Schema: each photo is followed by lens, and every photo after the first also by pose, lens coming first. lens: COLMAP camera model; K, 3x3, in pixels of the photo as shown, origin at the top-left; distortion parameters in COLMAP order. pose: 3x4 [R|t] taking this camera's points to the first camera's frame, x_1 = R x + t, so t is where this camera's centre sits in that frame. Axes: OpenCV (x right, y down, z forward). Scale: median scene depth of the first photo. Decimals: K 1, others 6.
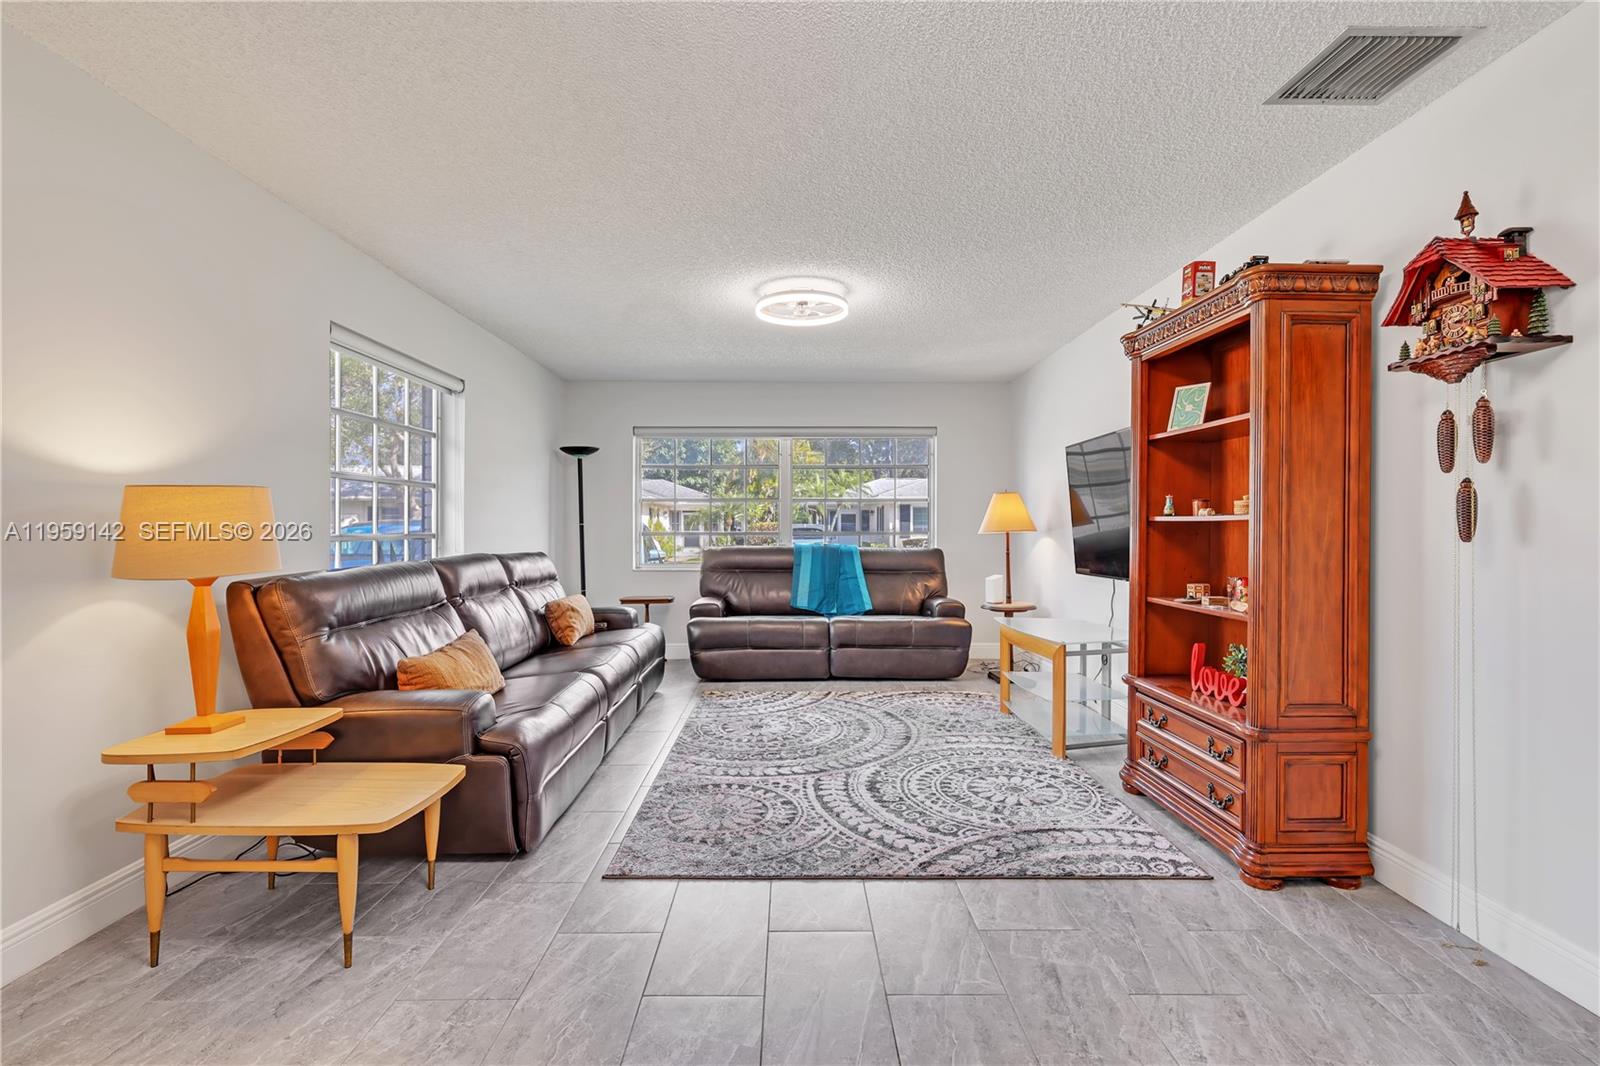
lens RADIAL K [[748.4, 0, 798.0], [0, 748.4, 529.6], [0, 0, 1]] dist [-0.000309, 0.000558]
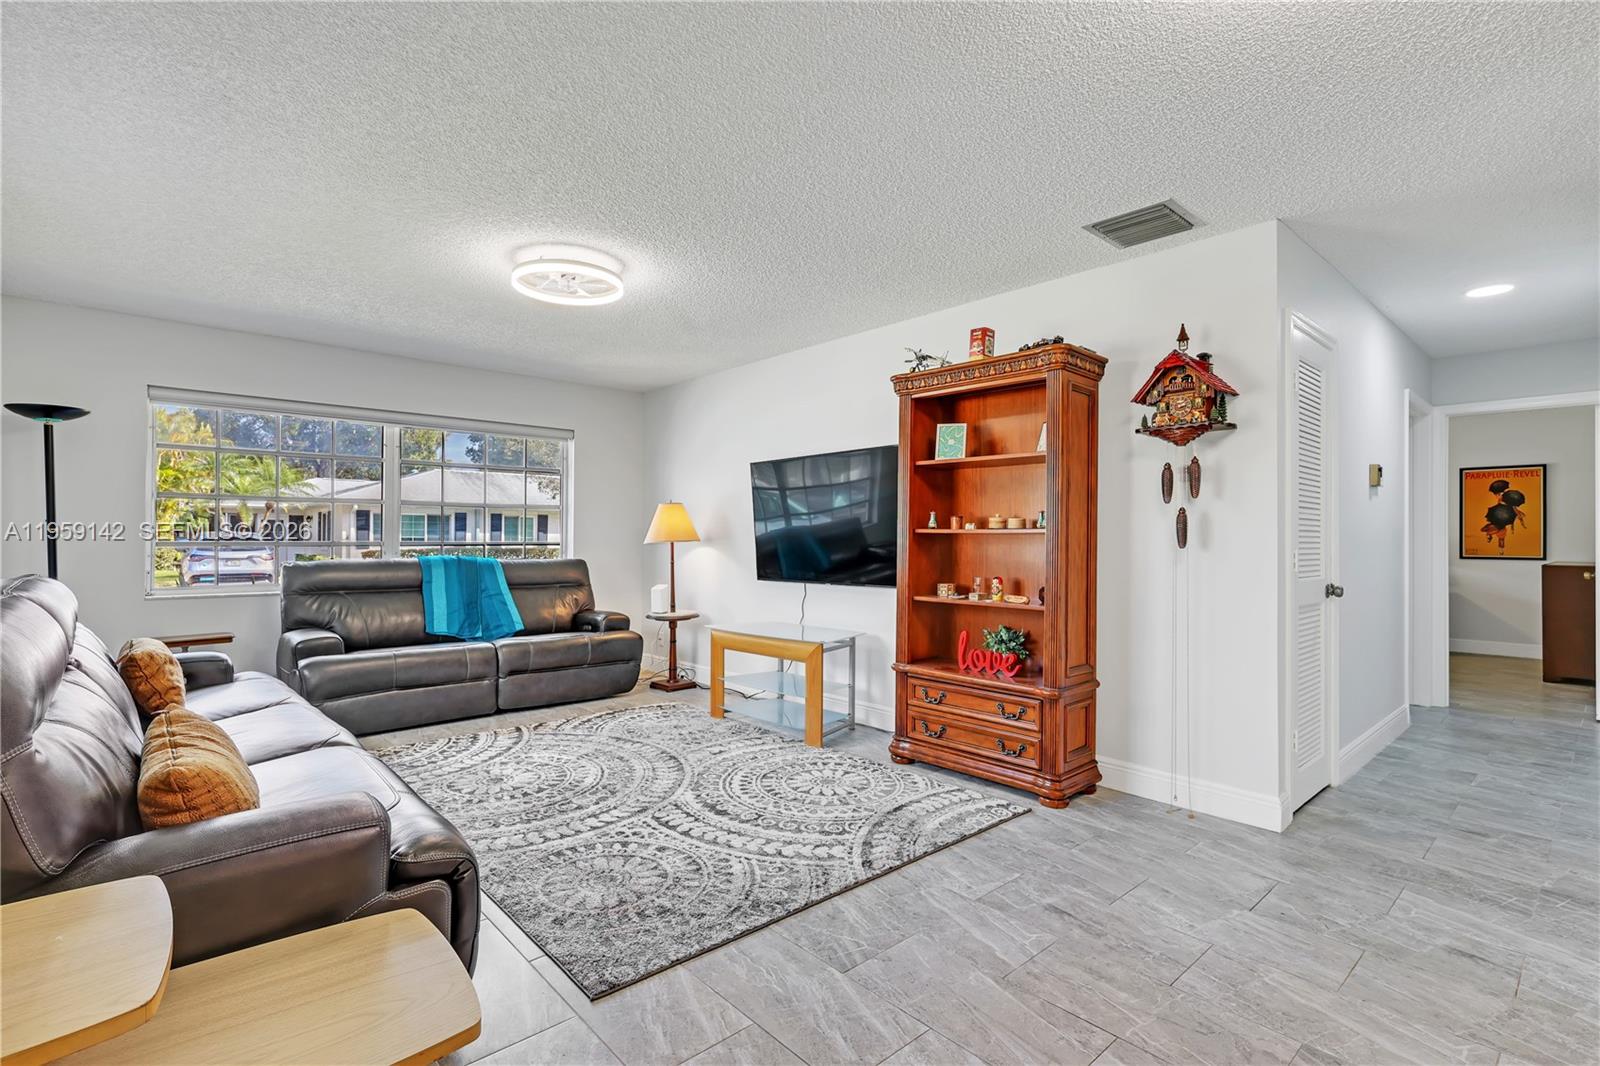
lens RADIAL K [[741.7, 0, 809.5], [0, 741.7, 535.9], [0, 0, 1]] dist [-0.001699, 0.000297]
pose [[0.752025, 0.006860, 0.659099, -0.437145], [-0.003177, 0.999972, -0.006783, 0.001947], [-0.659127, 0.003007, 0.752026, 0.217161]]
